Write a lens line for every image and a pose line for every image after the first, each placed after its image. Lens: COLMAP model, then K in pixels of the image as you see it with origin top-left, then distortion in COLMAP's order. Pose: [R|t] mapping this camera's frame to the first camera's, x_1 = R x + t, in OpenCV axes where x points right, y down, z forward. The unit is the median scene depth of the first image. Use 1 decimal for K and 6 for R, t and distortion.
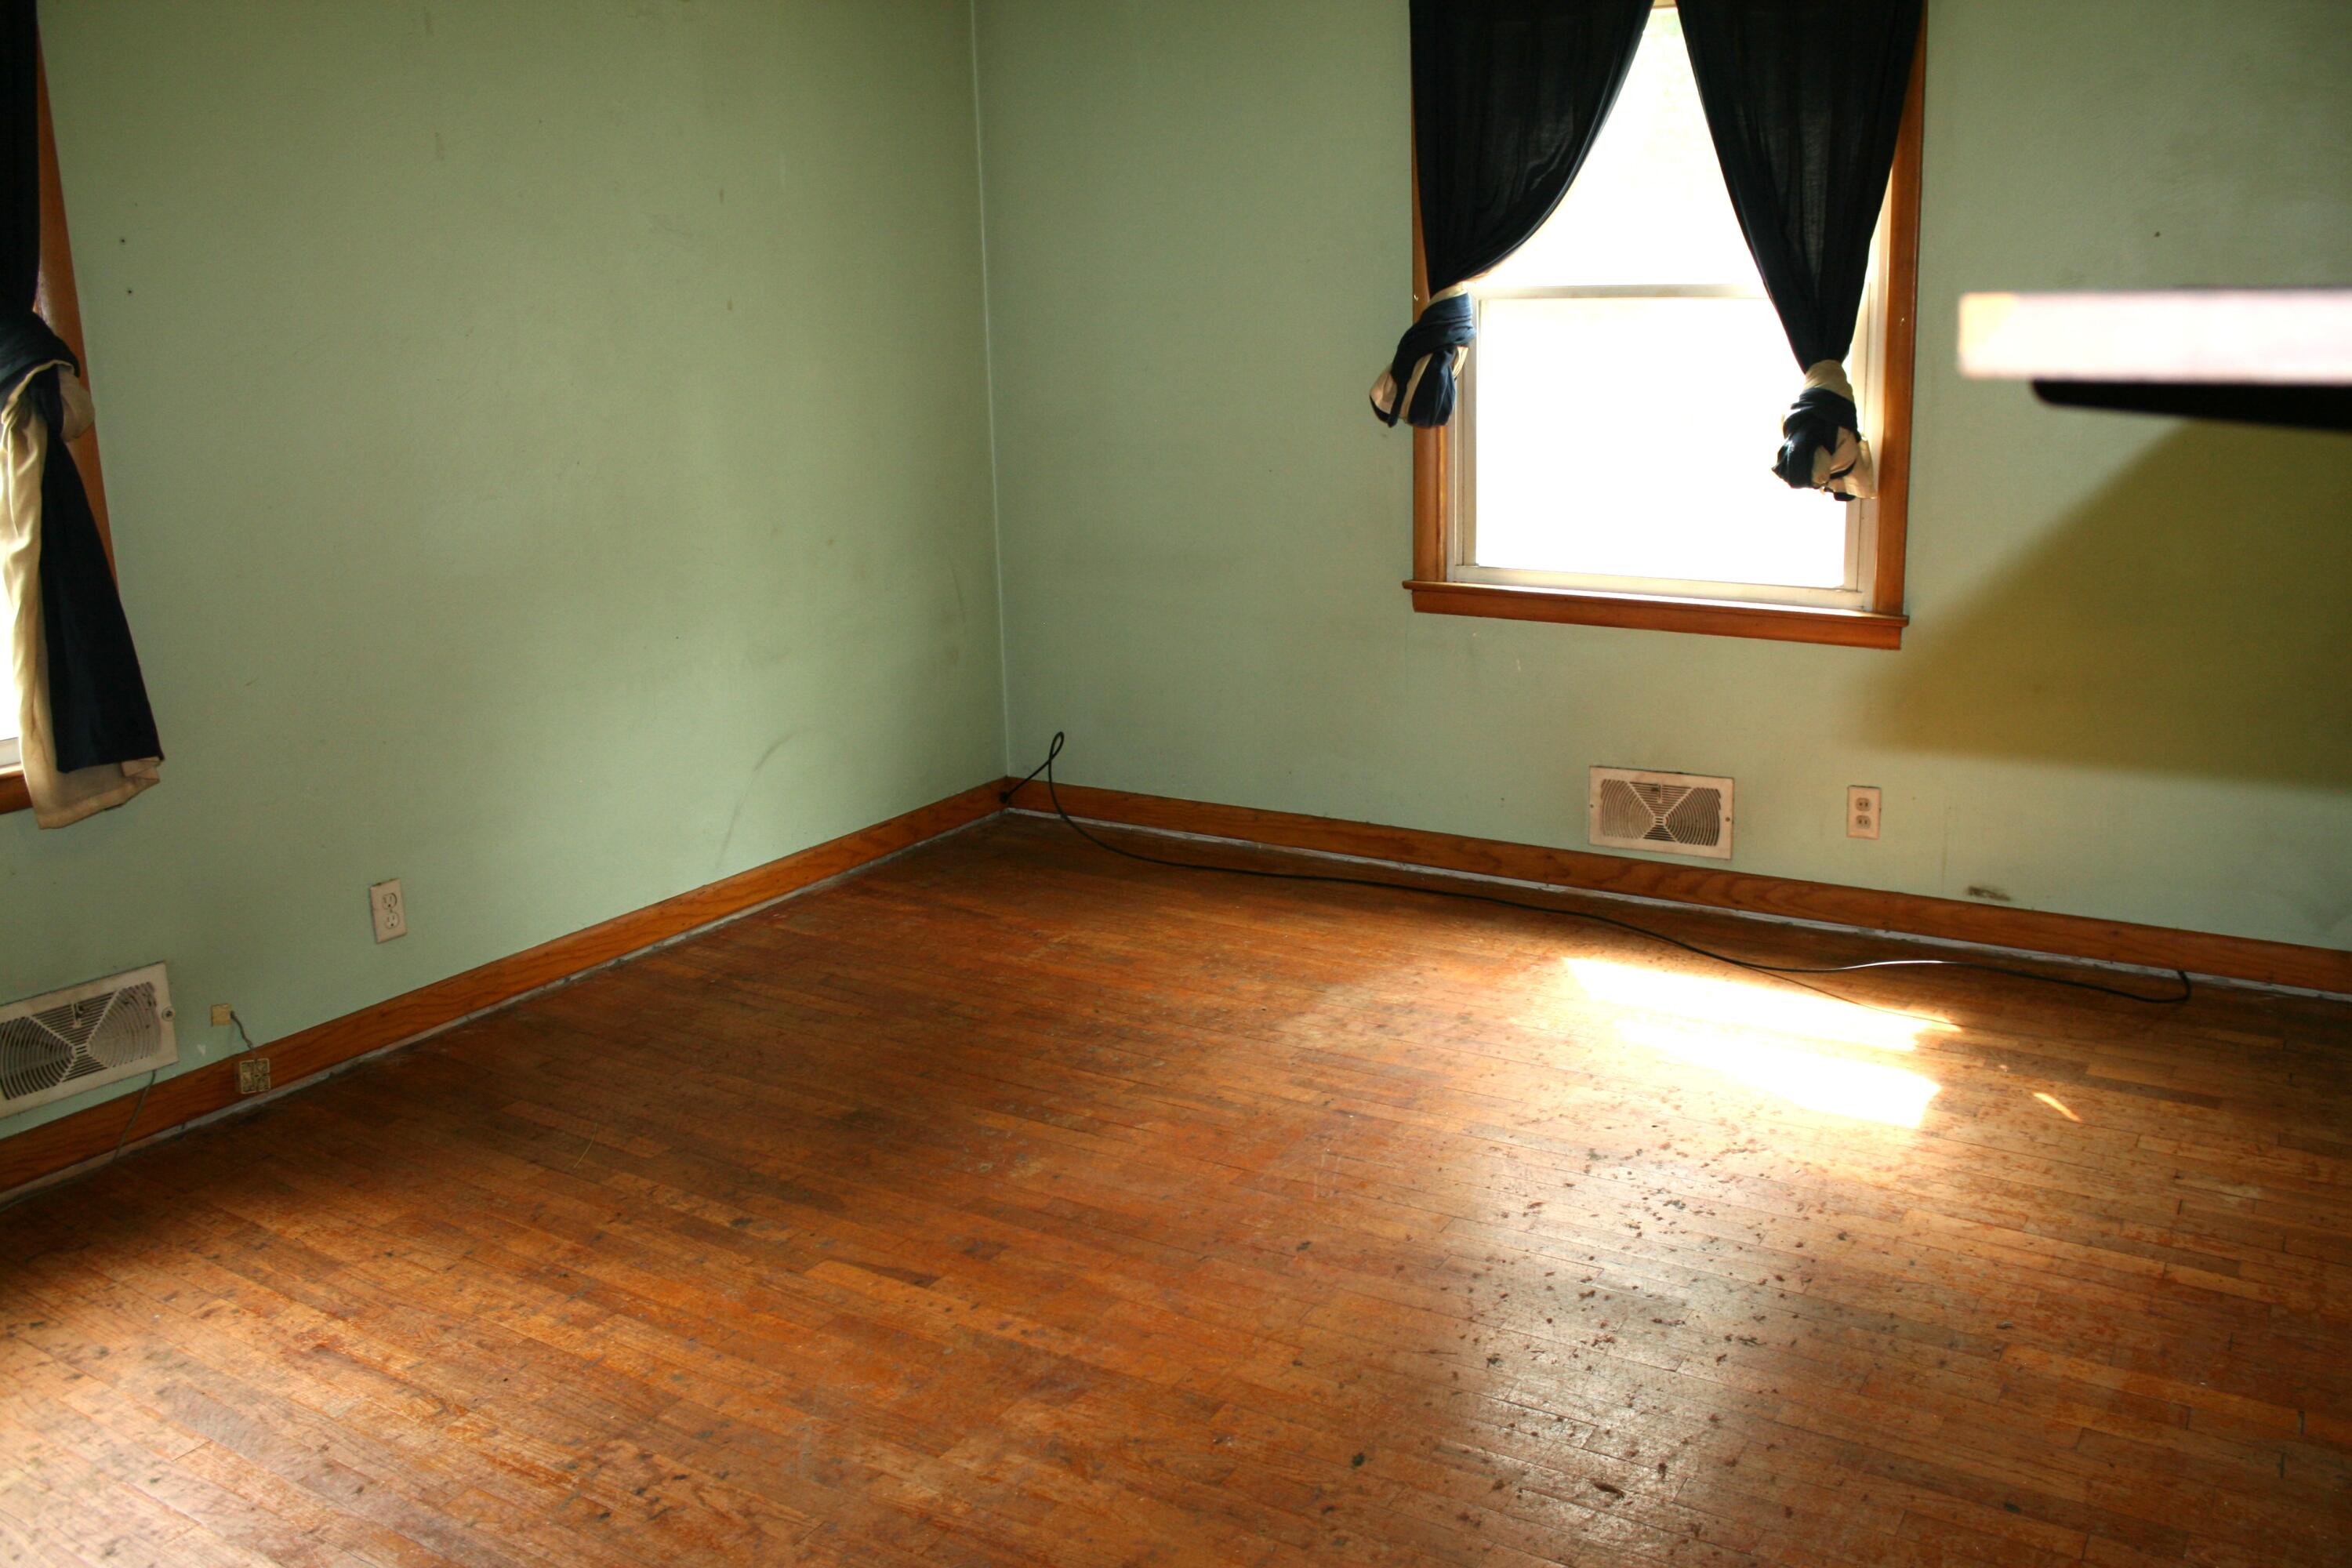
lens RADIAL K [[1975.8, 0, 1192.8], [0, 1975.8, 784.4], [0, 0, 1]] dist [-0.165551, 0.150726]
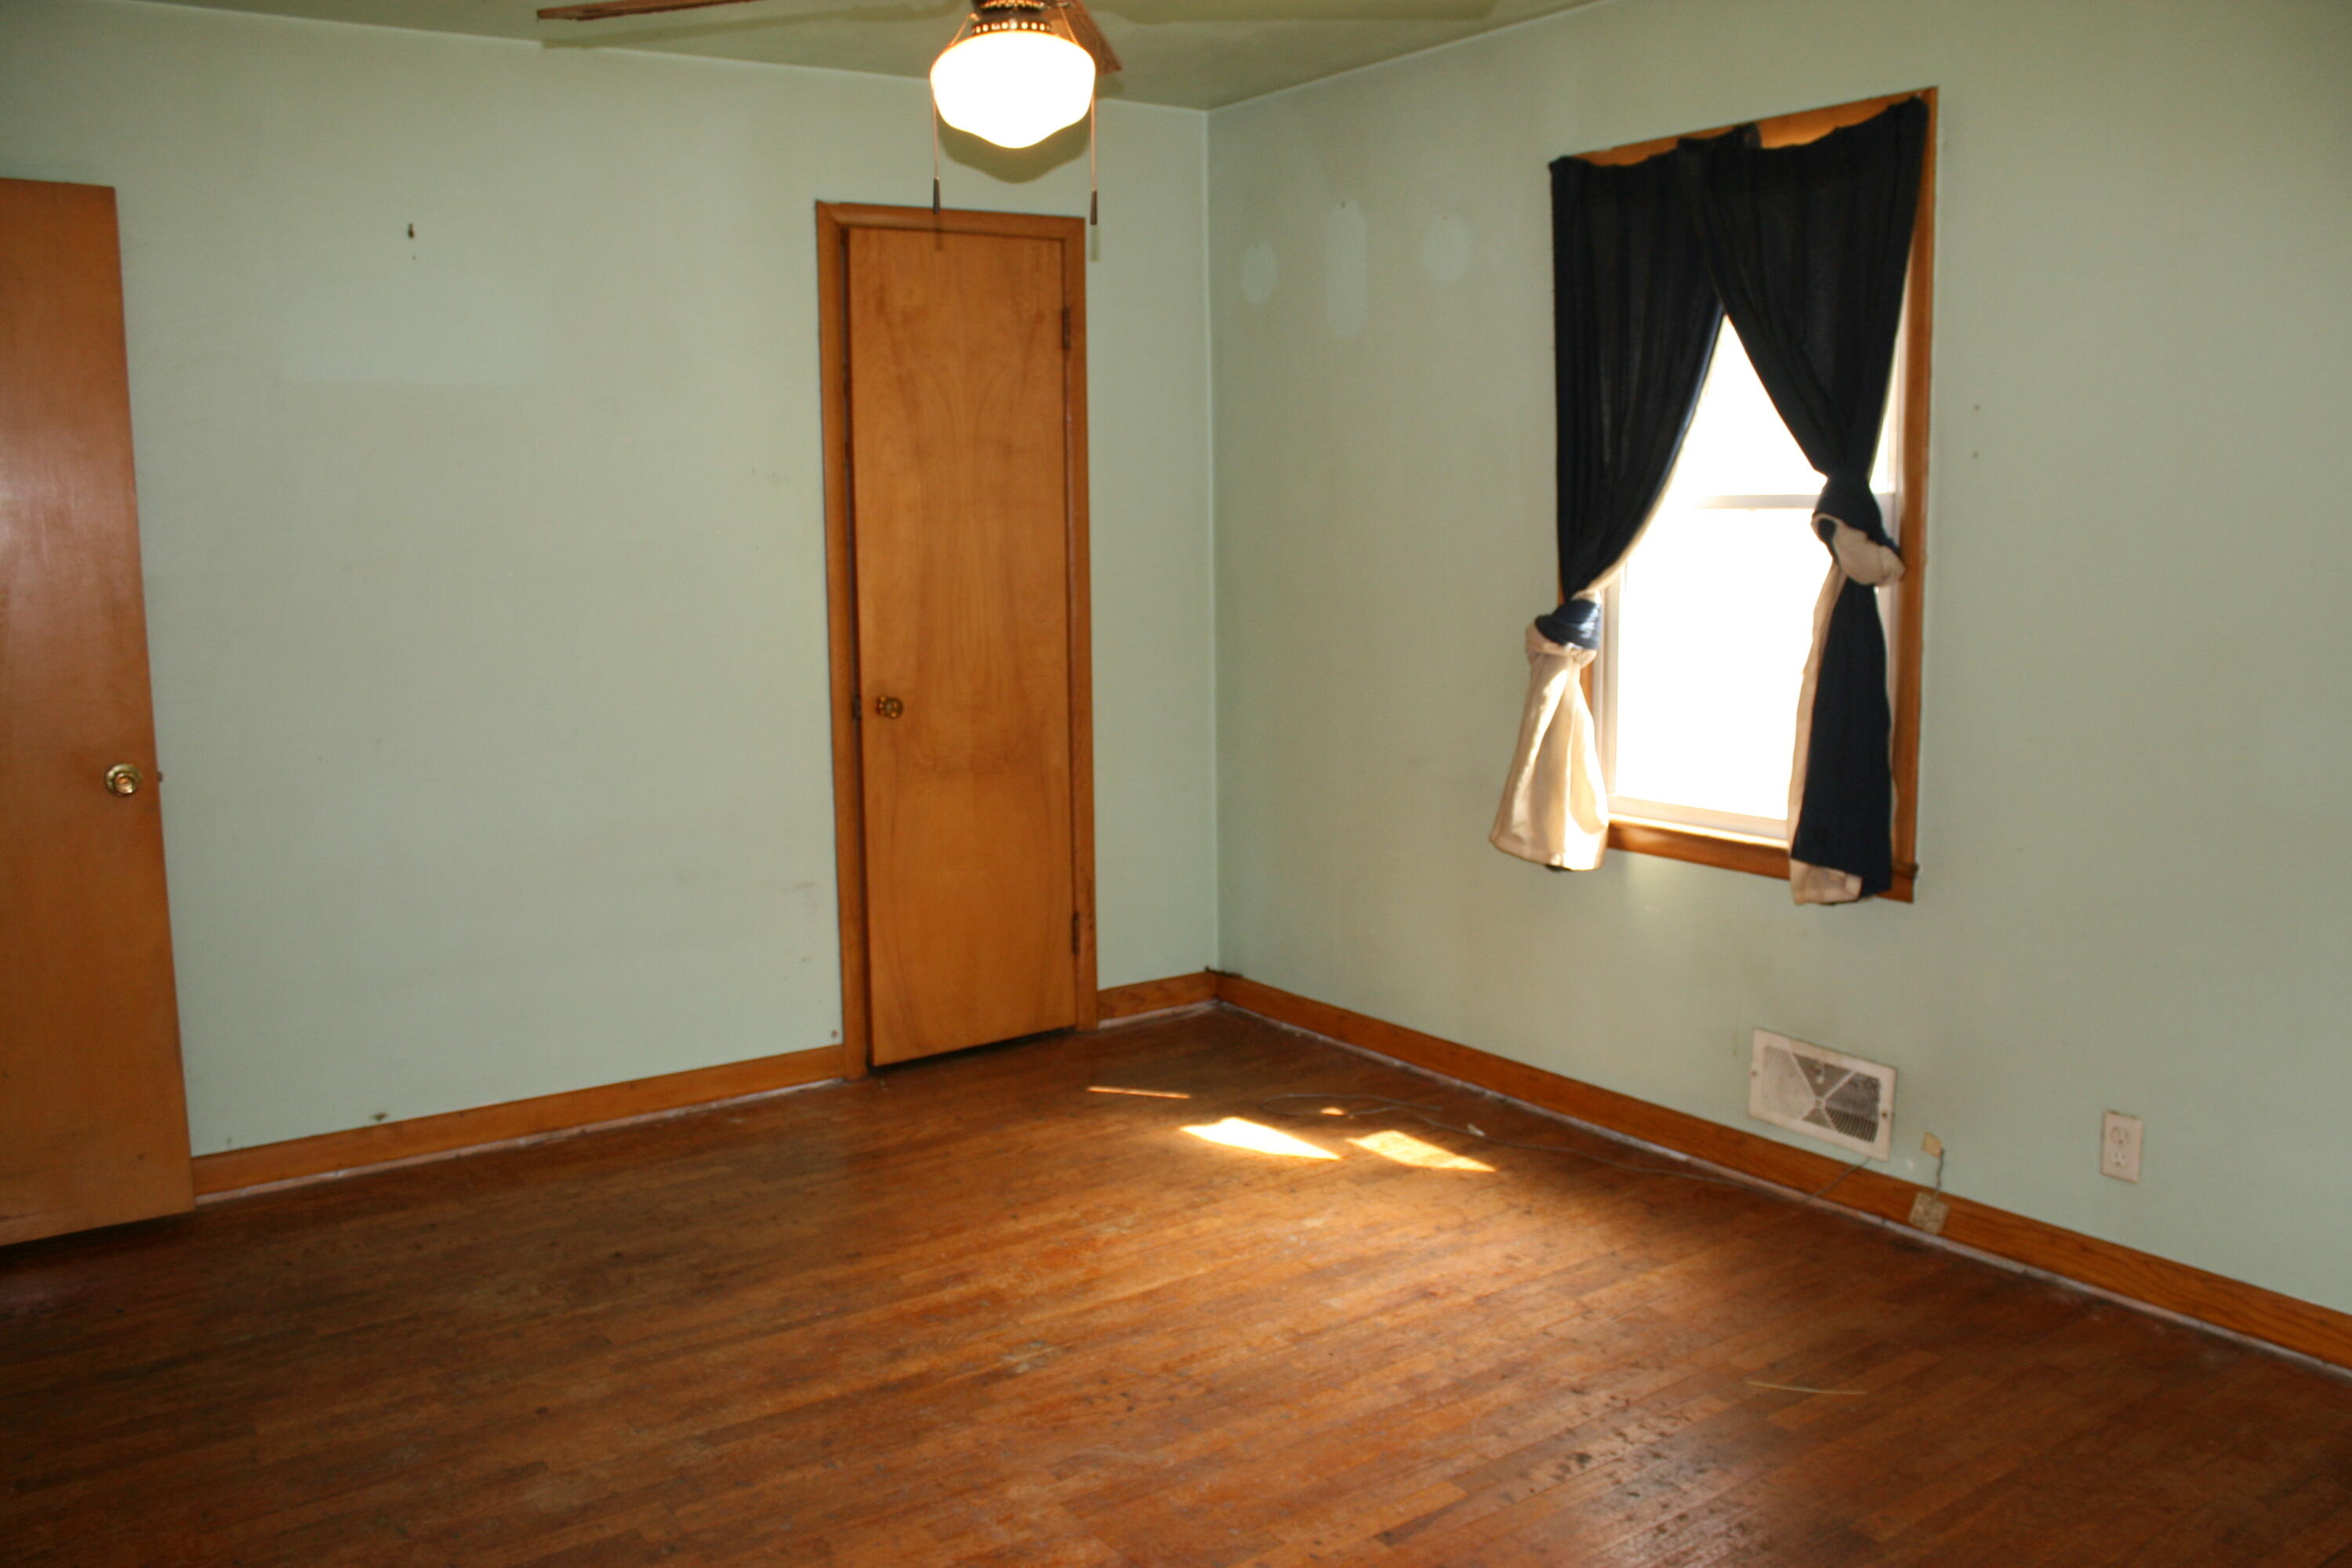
lens RADIAL K [[1975.8, 0, 1192.8], [0, 1975.8, 784.4], [0, 0, 1]] dist [-0.165551, 0.150726]
pose [[-0.384507, 0.162642, -0.908682, 0.634522], [-0.200853, 0.946034, 0.254318, -0.281727], [0.901006, 0.280299, -0.331089, 1.051644]]
